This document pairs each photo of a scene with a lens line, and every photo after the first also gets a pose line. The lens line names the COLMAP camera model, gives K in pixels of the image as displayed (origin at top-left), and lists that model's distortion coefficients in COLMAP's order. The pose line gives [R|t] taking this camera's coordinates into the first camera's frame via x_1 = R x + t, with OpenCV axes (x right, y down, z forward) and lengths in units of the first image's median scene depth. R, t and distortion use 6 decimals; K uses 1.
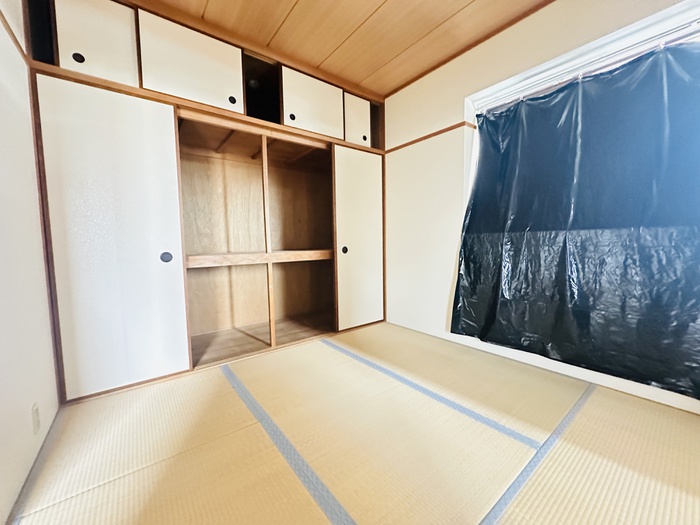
lens RADIAL K [[280.0, 0, 350.0], [0, 280.0, 262.5], [0, 0, 1]] dist [-0.002139, -0.000403]
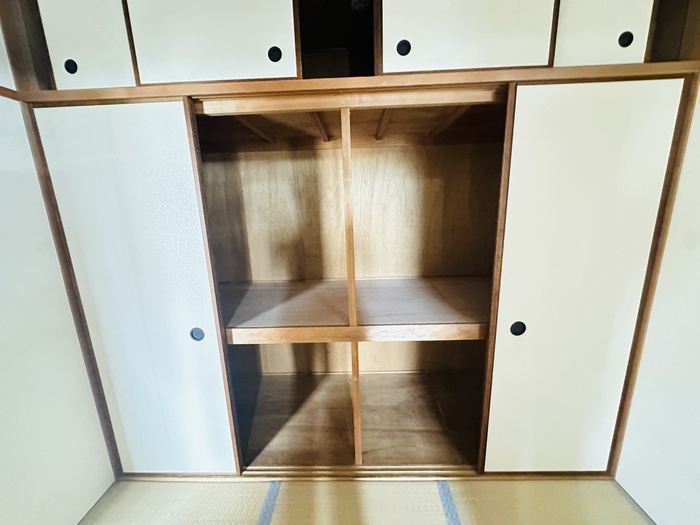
lens RADIAL K [[280.0, 0, 350.0], [0, 280.0, 262.5], [0, 0, 1]] dist [-0.002139, -0.000403]
pose [[0.773516, 0.129282, -0.620451, 0.047220], [-0.027497, 0.984898, 0.170940, -0.269593], [0.633180, -0.115164, 0.765389, 0.591865]]
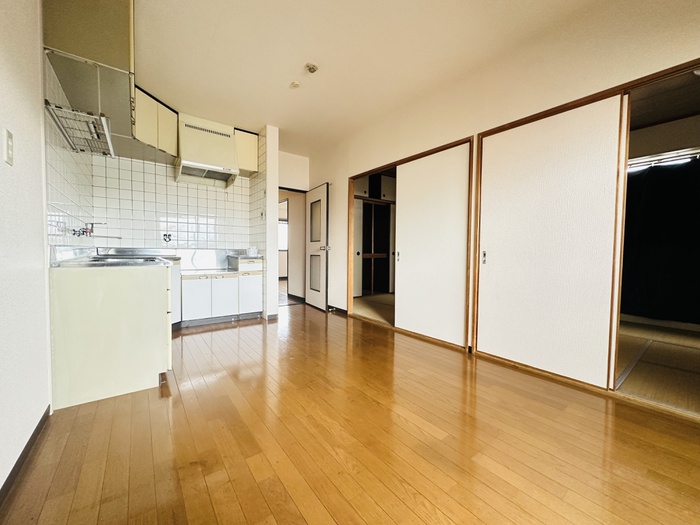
lens RADIAL K [[280.0, 0, 350.0], [0, 280.0, 262.5], [0, 0, 1]] dist [-0.002139, -0.000403]
pose [[0.999513, 0.030486, -0.006731, -0.469934], [-0.030694, 0.998969, -0.033442, 0.116649], [0.005705, 0.033633, 0.999418, -1.318218]]
